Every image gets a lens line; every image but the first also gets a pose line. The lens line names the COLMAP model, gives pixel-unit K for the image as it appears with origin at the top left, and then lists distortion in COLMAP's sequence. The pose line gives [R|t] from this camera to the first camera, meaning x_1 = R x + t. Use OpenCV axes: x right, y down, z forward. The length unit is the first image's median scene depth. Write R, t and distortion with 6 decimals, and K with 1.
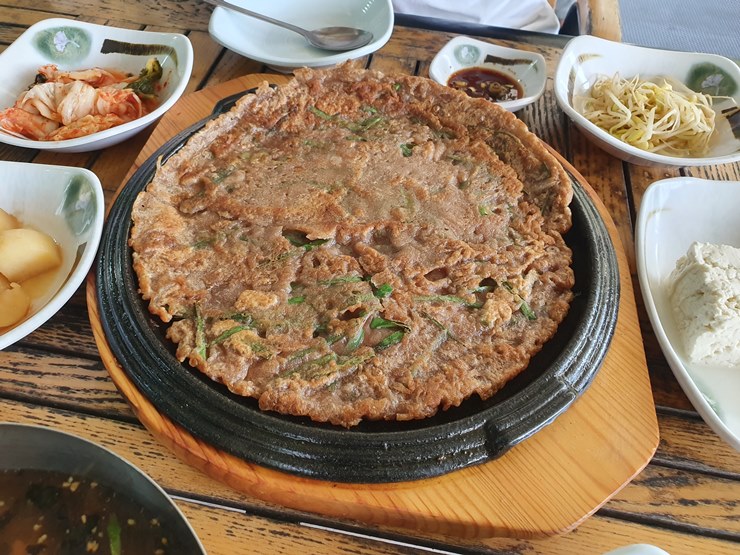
lens RADIAL K [[588.0, 0, 370.0], [0, 588.0, 277.5], [0, 0, 1]] dist [-0.003013, -0.003372]
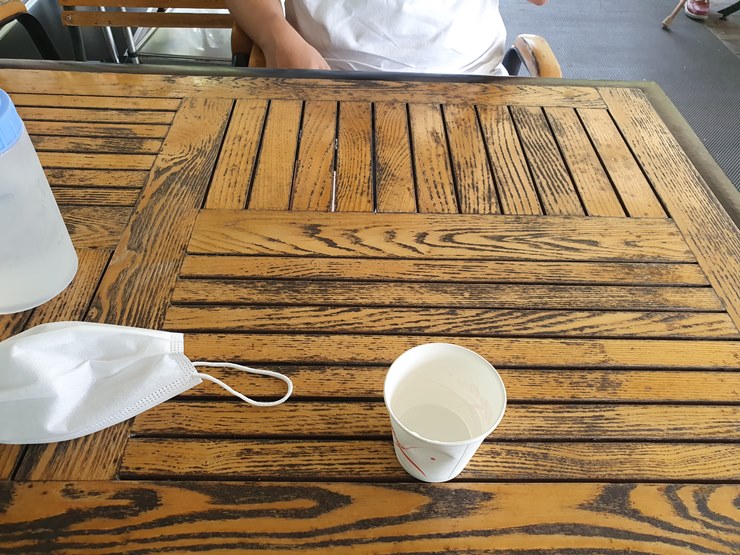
lens RADIAL K [[582.2, 0, 381.3], [0, 582.2, 277.5], [0, 0, 1]] dist [-0.012419, 0.032392]
pose [[0.981794, -0.139853, 0.128536, -0.516418], [0.149652, 0.986258, -0.069995, 0.208849], [-0.116981, 0.087956, 0.989232, -0.576838]]
